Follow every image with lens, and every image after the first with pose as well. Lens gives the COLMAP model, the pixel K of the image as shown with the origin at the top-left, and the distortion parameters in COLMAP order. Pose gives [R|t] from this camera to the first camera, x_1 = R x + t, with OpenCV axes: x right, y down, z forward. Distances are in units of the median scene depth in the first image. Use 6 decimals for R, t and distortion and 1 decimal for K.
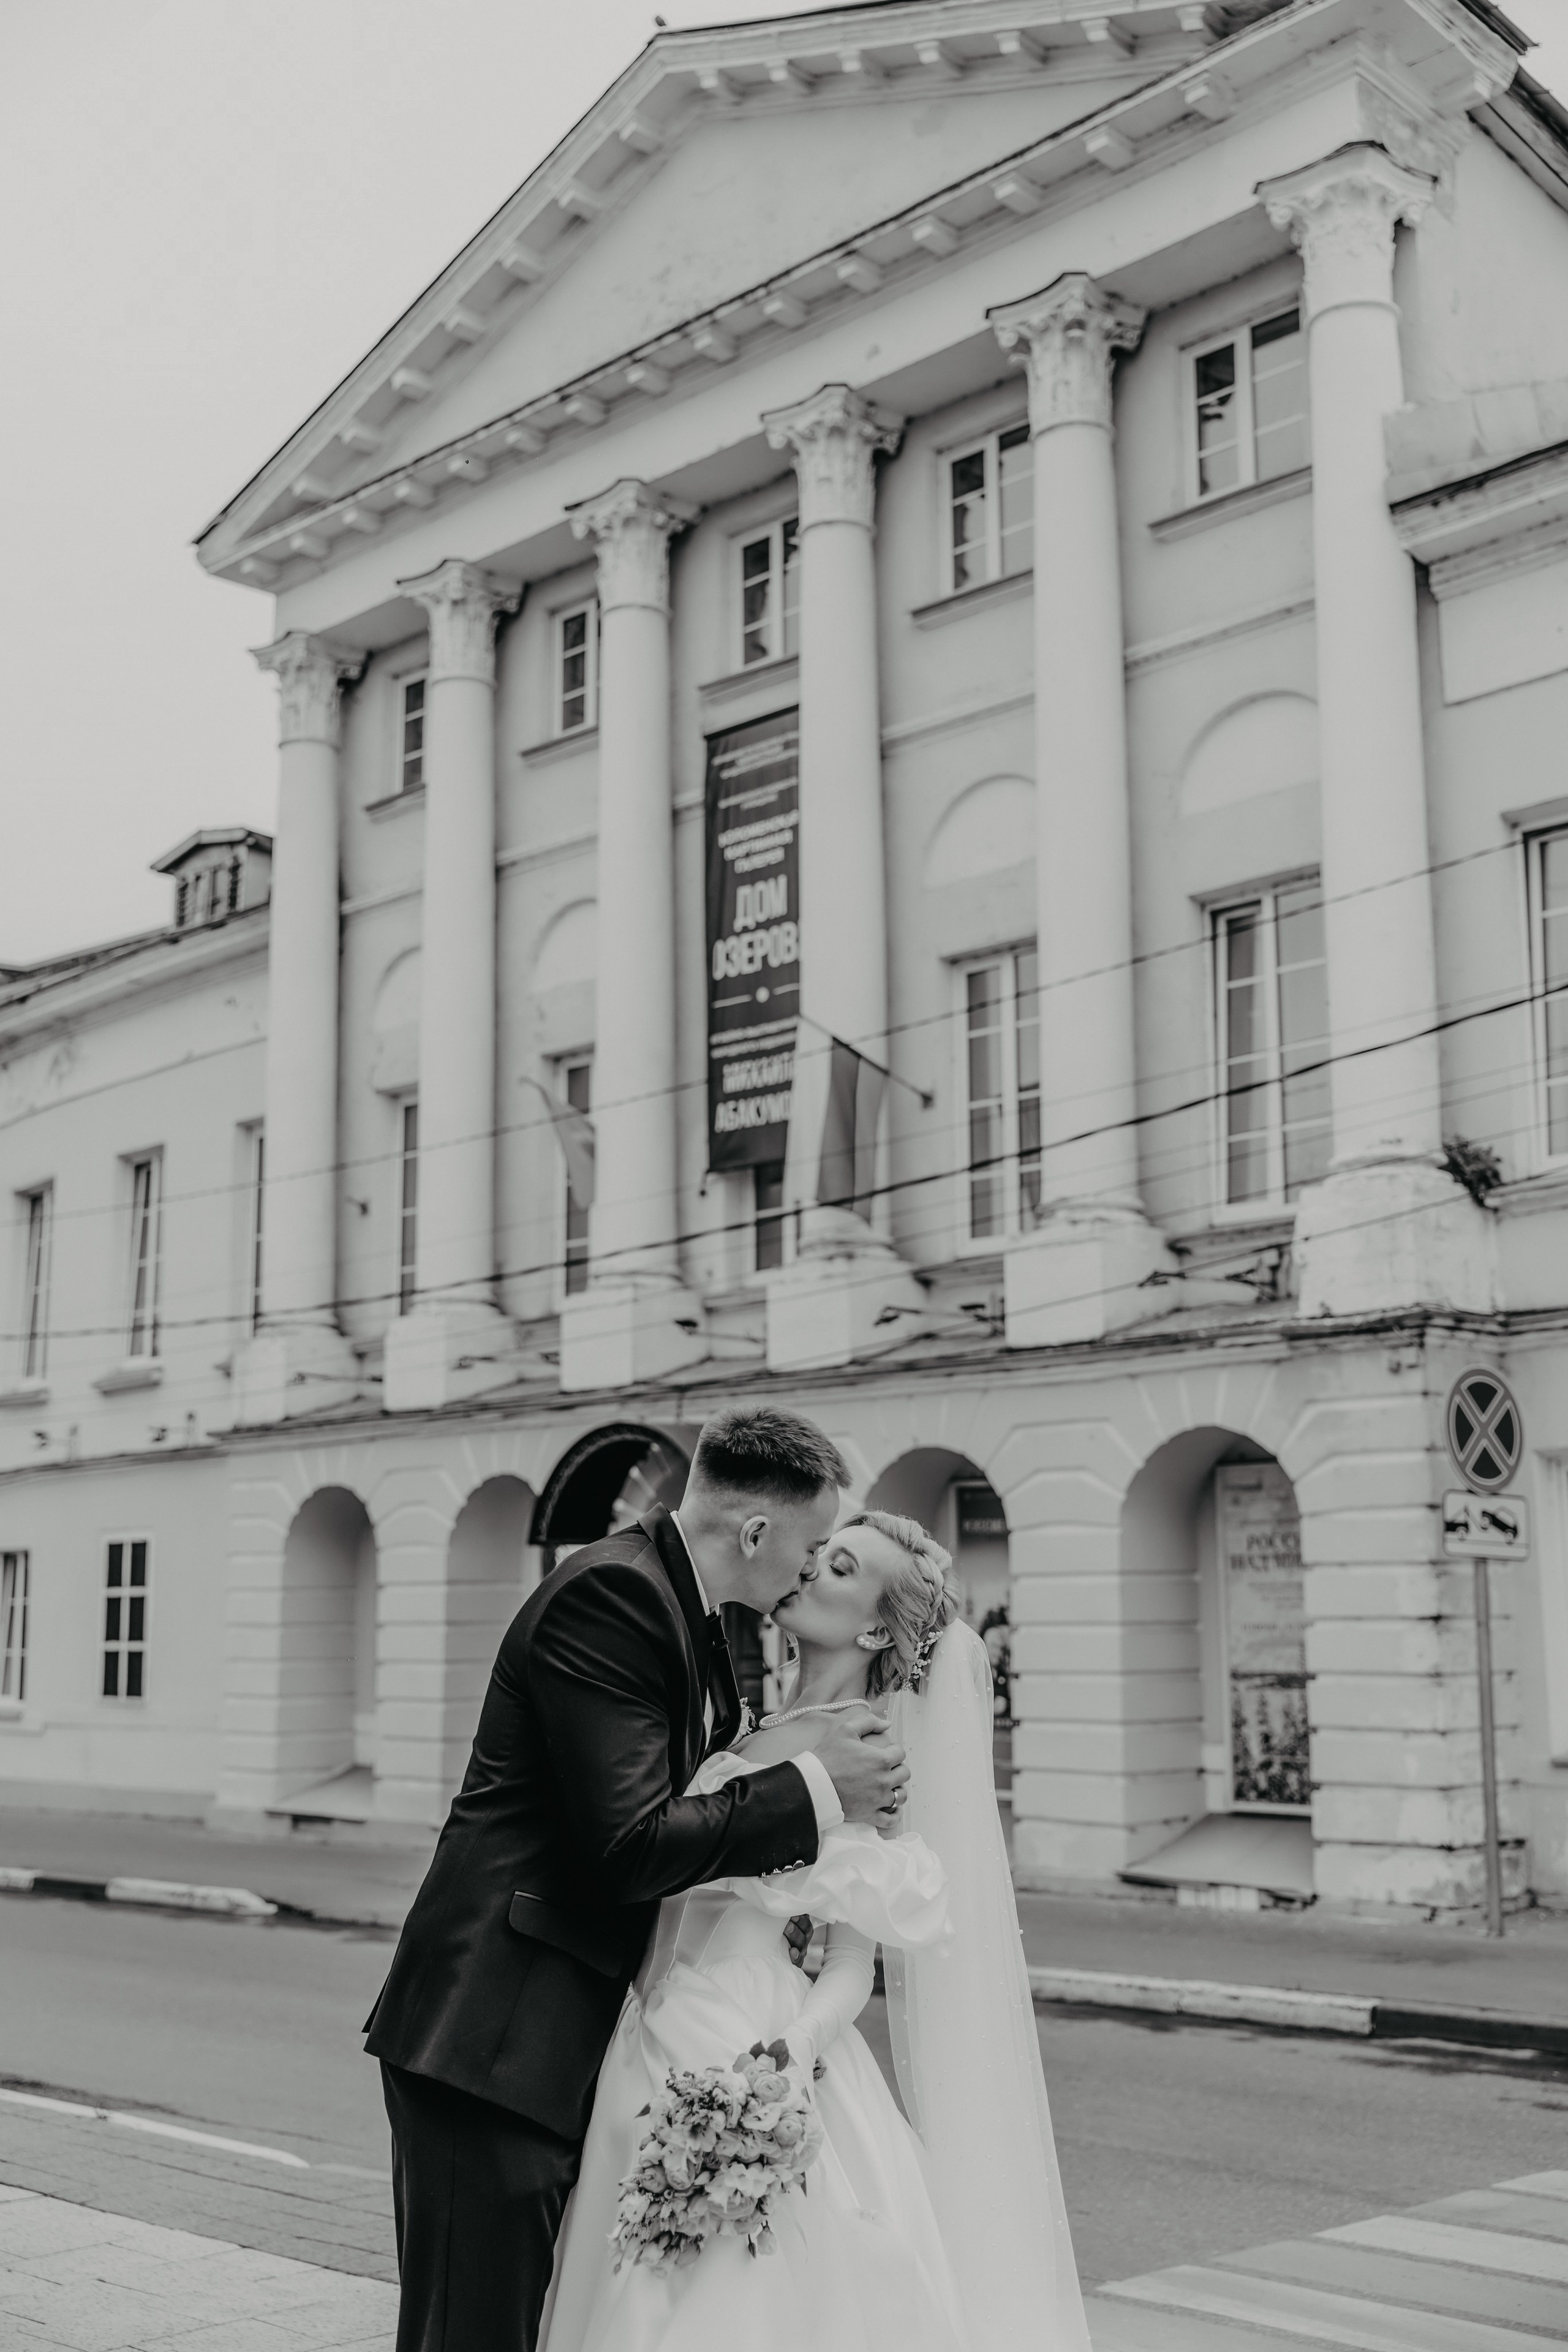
lens RADIAL K [[2815.0, 0, 779.9], [0, 2815.0, 1153.2], [0, 0, 1]] dist [-0.002418, 0.000000]
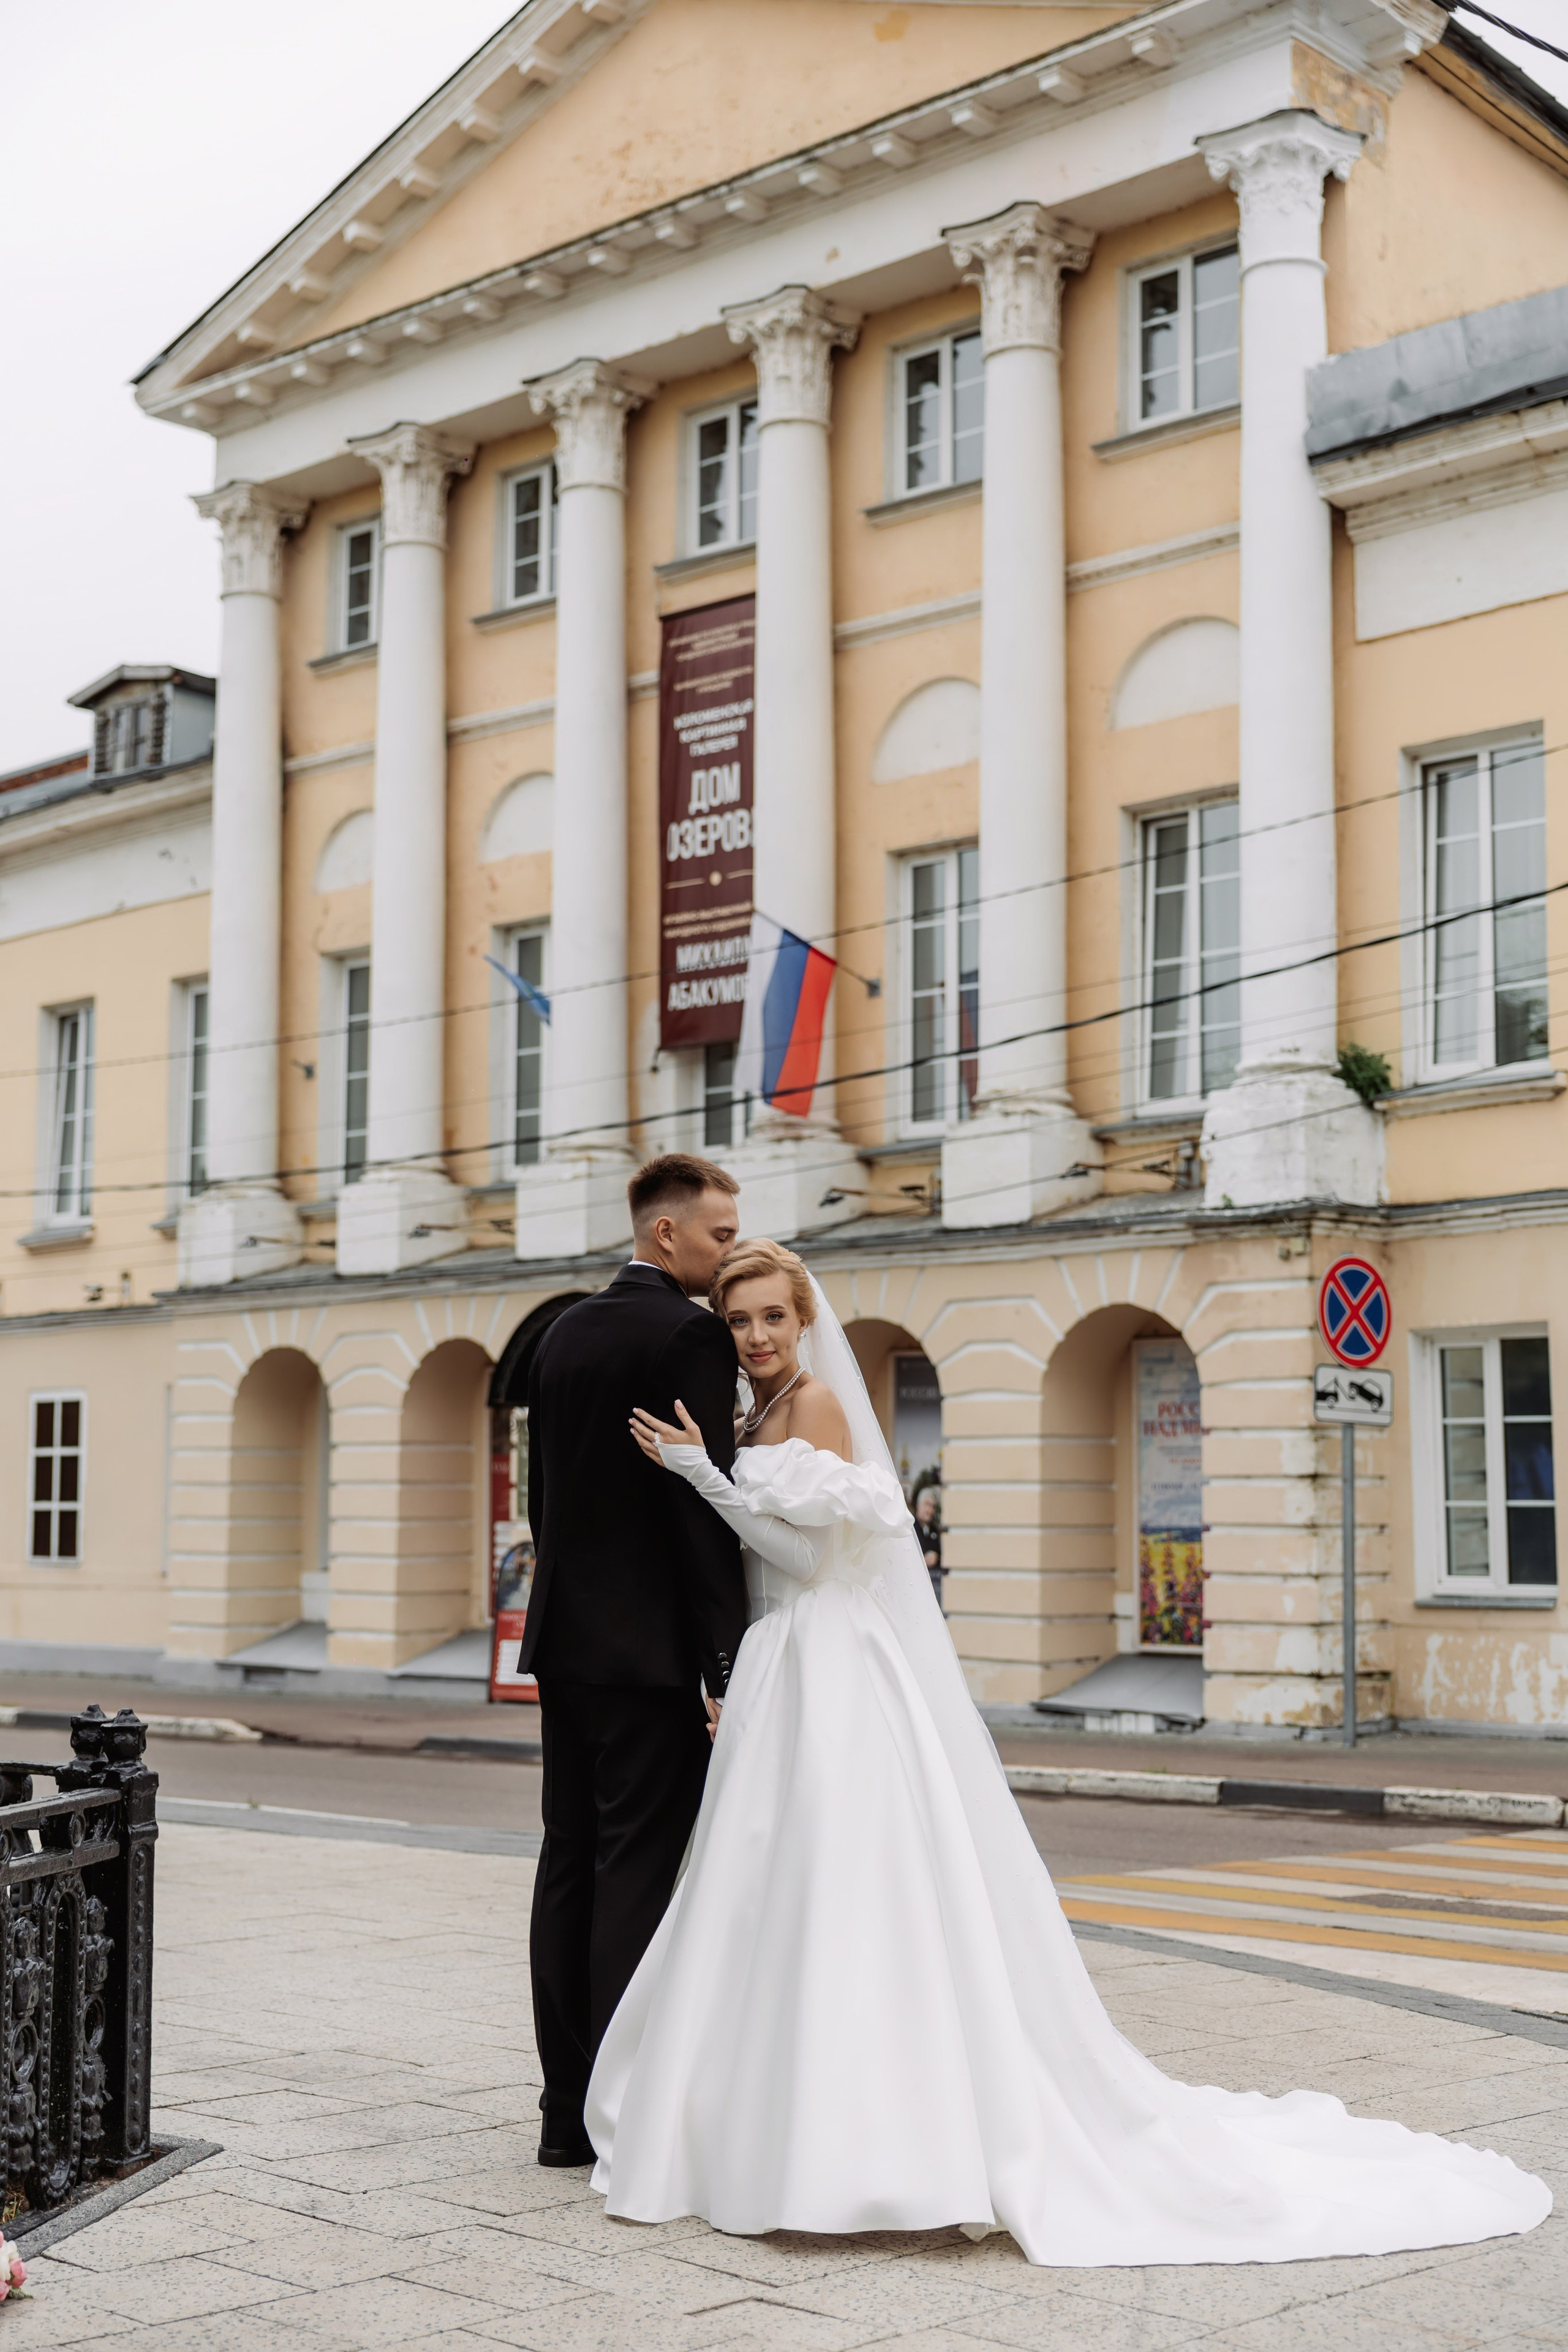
lens RADIAL K [[3332.1, 0, 780.6], [0, 3332.1, 1175.3], [0, 0, 1]] dist [-0.028505, 0.000000]
pose [[0.999641, 0.012643, 0.023607, -0.010711], [-0.014144, 0.997817, 0.064511, -0.029313], [-0.022740, -0.064822, 0.997638, -0.242563]]
